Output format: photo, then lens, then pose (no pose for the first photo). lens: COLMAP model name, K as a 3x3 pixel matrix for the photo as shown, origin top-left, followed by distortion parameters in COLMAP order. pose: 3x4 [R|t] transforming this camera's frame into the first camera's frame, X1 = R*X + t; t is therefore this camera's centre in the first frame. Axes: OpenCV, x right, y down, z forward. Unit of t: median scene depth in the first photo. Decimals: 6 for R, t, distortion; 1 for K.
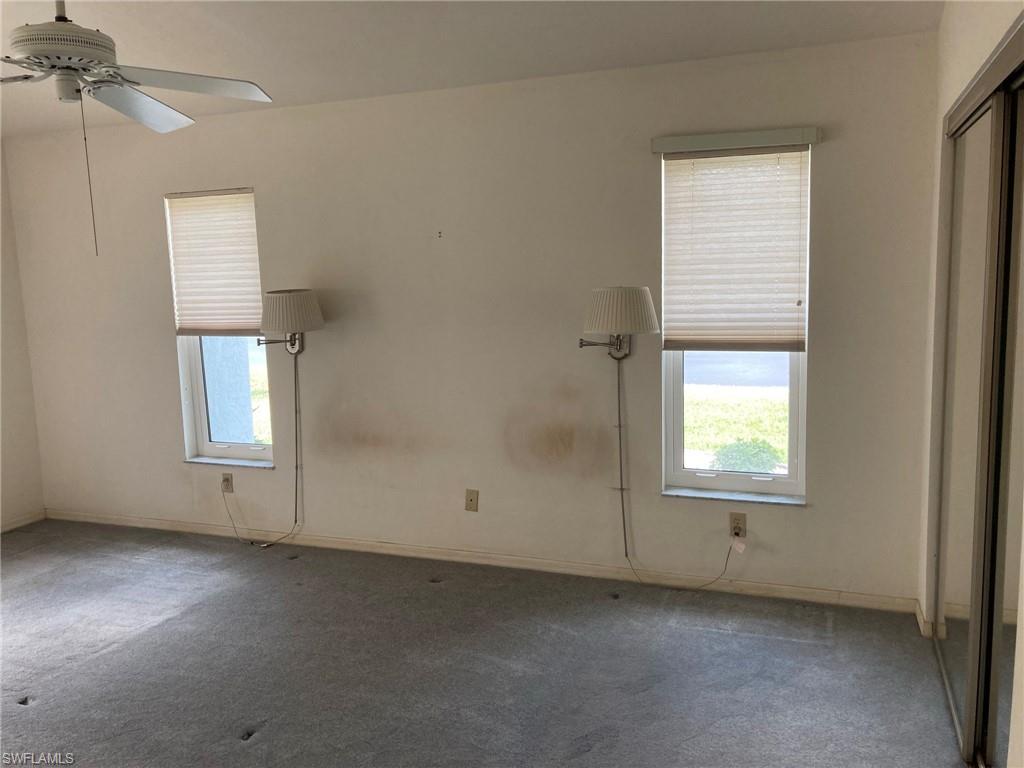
lens RADIAL K [[828.5, 0, 510.1], [0, 828.5, 382.9], [0, 0, 1]] dist [0.008365, -0.012921]
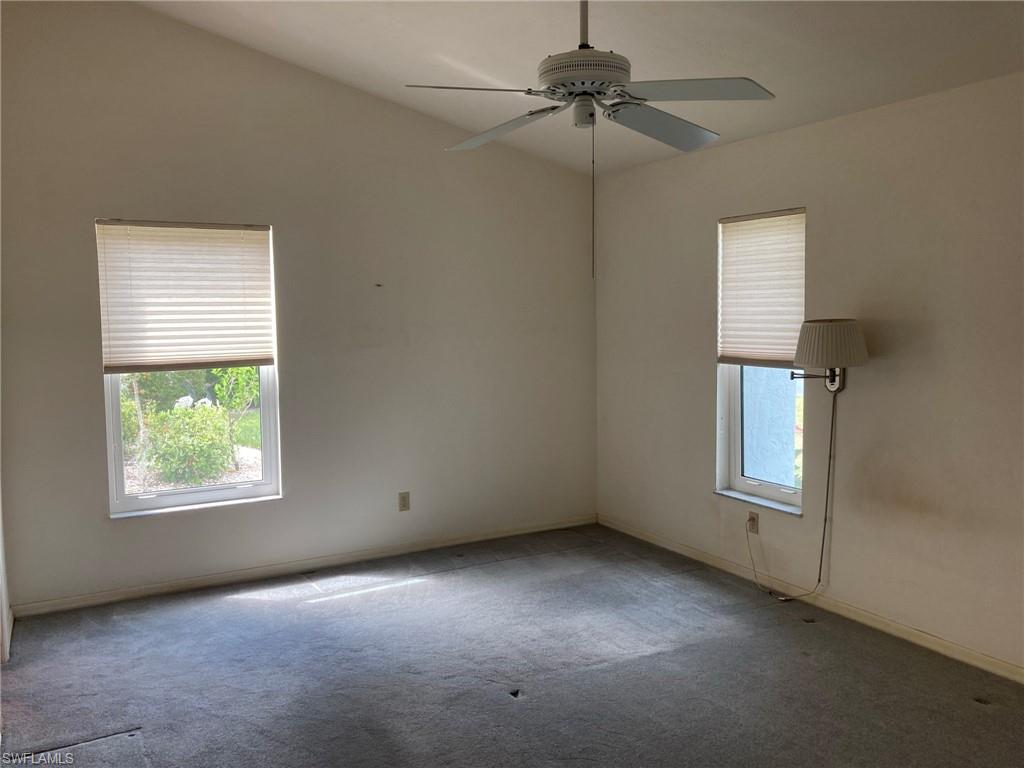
lens RADIAL K [[828.5, 0, 516.4], [0, 828.5, 385.4], [0, 0, 1]] dist [0.008365, -0.012921]
pose [[0.762225, 0.080421, -0.642297, 0.050112], [-0.102480, 0.994731, 0.002934, -0.010256], [0.639148, 0.063587, 0.766450, 0.109914]]
